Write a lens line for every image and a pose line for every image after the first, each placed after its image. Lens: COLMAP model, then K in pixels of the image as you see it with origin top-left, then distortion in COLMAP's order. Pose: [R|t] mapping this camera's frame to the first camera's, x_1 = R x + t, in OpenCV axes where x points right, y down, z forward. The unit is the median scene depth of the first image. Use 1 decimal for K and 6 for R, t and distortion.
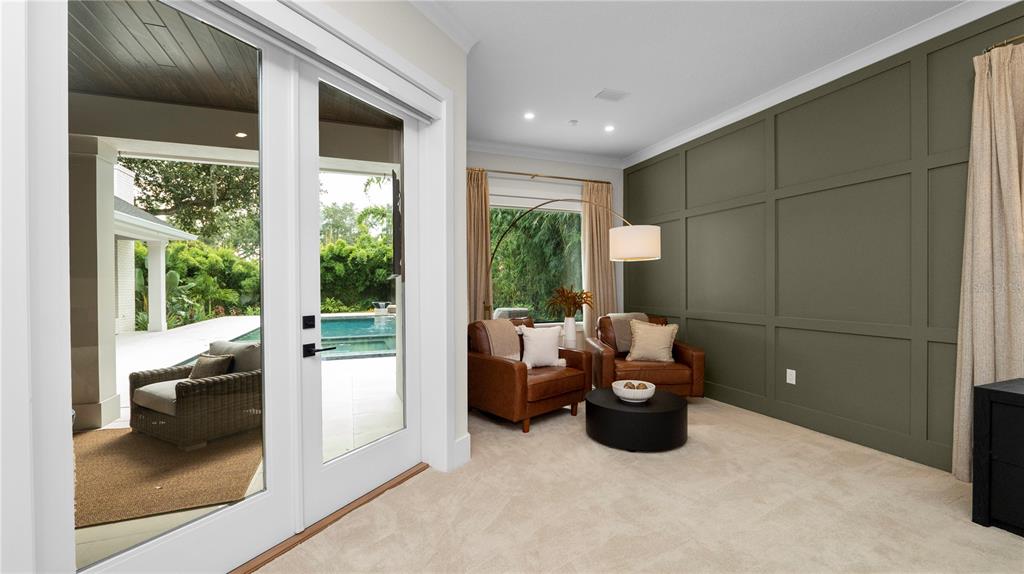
lens RADIAL K [[419.8, 0, 512.0], [0, 419.8, 287.0], [0, 0, 1]] dist [-0.007611, 0.000351]
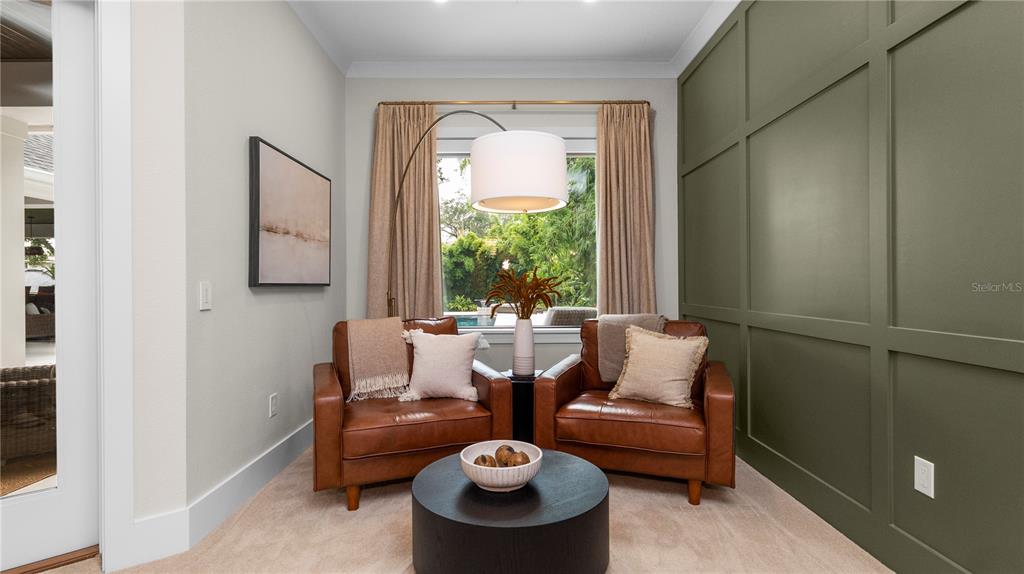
lens RADIAL K [[479.2, 0, 512.0], [0, 479.2, 287.0], [0, 0, 1]] dist [0.000721, 0.000473]
pose [[0.935321, 0.000918, -0.353798, 0.380945], [0.000510, 0.999992, 0.003945, 0.023376], [0.353799, -0.003871, 0.935314, 0.352699]]
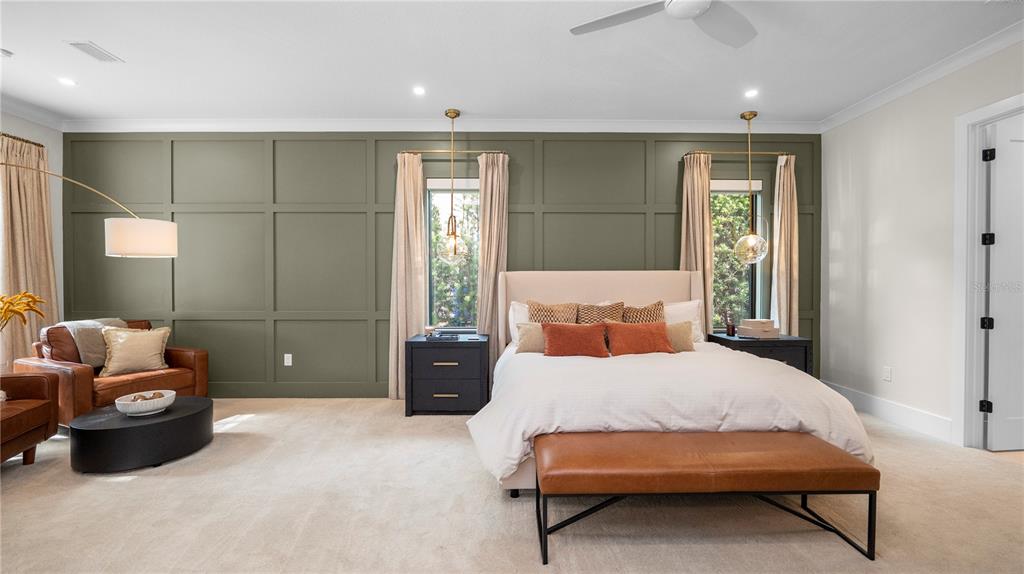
lens RADIAL K [[419.8, 0, 512.0], [0, 419.8, 287.0], [0, 0, 1]] dist [-0.007611, 0.000351]
pose [[0.354203, -0.005254, 0.935154, -0.202753], [0.002452, 0.999986, 0.004690, -0.002384], [-0.935165, 0.000632, 0.354211, -0.037113]]
